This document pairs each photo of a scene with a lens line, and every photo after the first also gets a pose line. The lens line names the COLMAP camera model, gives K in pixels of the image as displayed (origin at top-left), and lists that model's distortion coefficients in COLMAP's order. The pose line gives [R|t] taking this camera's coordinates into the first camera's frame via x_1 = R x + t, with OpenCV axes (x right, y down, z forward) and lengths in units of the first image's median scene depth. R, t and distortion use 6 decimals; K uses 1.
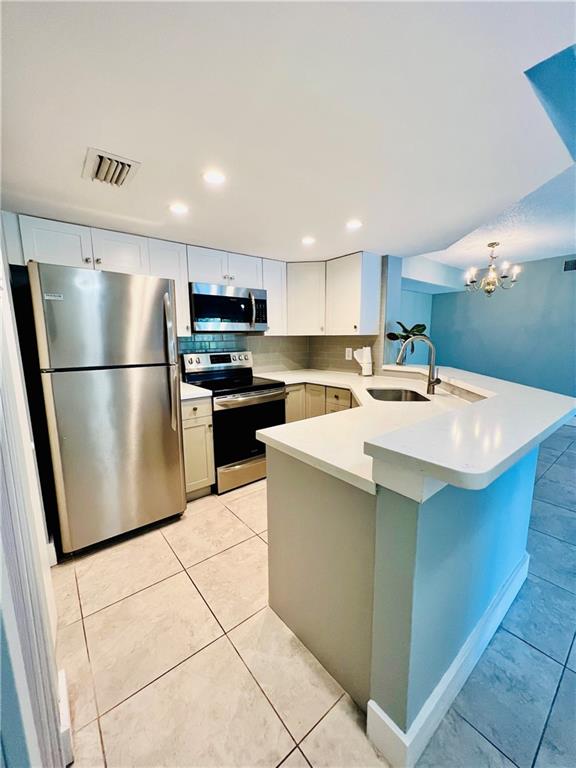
lens RADIAL K [[307.5, 0, 286.5], [0, 307.5, 386.0], [0, 0, 1]] dist [-0.002523, 0.000918]
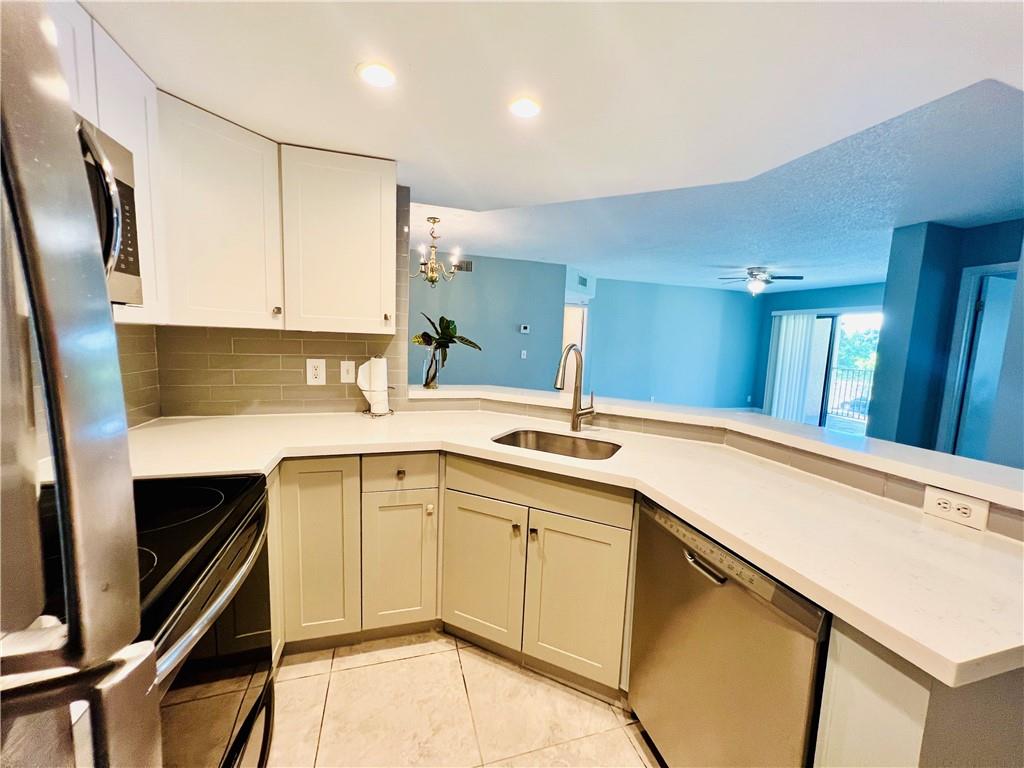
lens RADIAL K [[410.0, 0, 514.4], [0, 410.0, 386.6], [0, 0, 1]] dist [-0.002523, 0.000918]
pose [[0.367661, -0.082636, 0.926281, -0.298012], [0.107773, 0.993119, 0.045821, -0.093273], [-0.923694, 0.082982, 0.374037, 0.592214]]
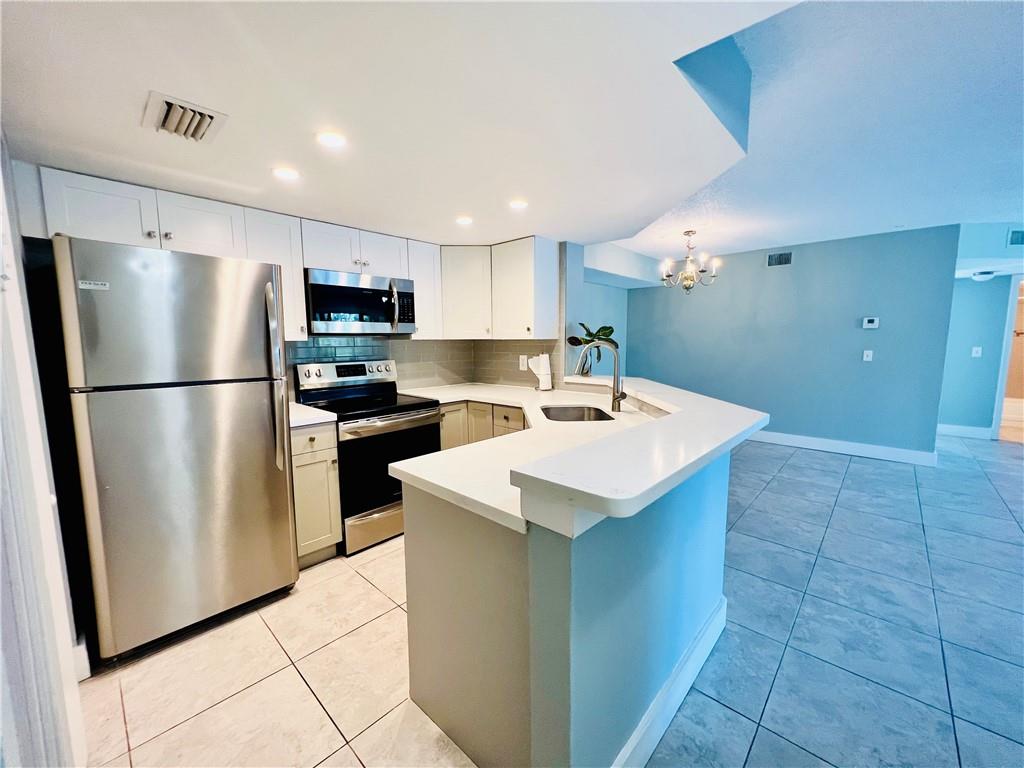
lens RADIAL K [[410.0, 0, 515.1], [0, 410.0, 385.9], [0, 0, 1]] dist [-0.002523, 0.000918]
pose [[0.988953, -0.013988, 0.147565, 0.031813], [0.020730, 0.998805, -0.044253, 0.000835], [-0.146769, 0.046823, 0.988062, -0.033747]]
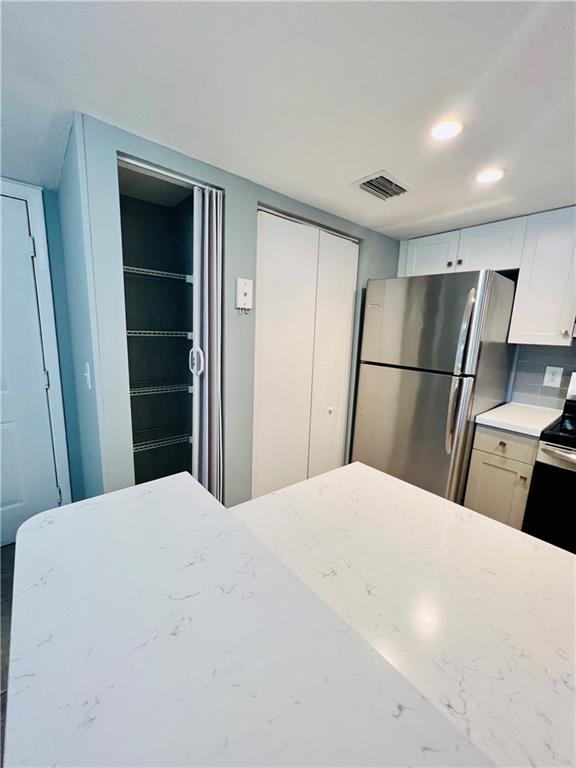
lens RADIAL K [[307.5, 0, 286.2], [0, 307.5, 385.9], [0, 0, 1]] dist [-0.002523, 0.000918]
pose [[0.015941, 0.188695, -0.981906, 0.306075], [-0.196887, 0.963396, 0.181941, -0.071922], [0.980296, 0.190425, 0.052509, 0.355860]]
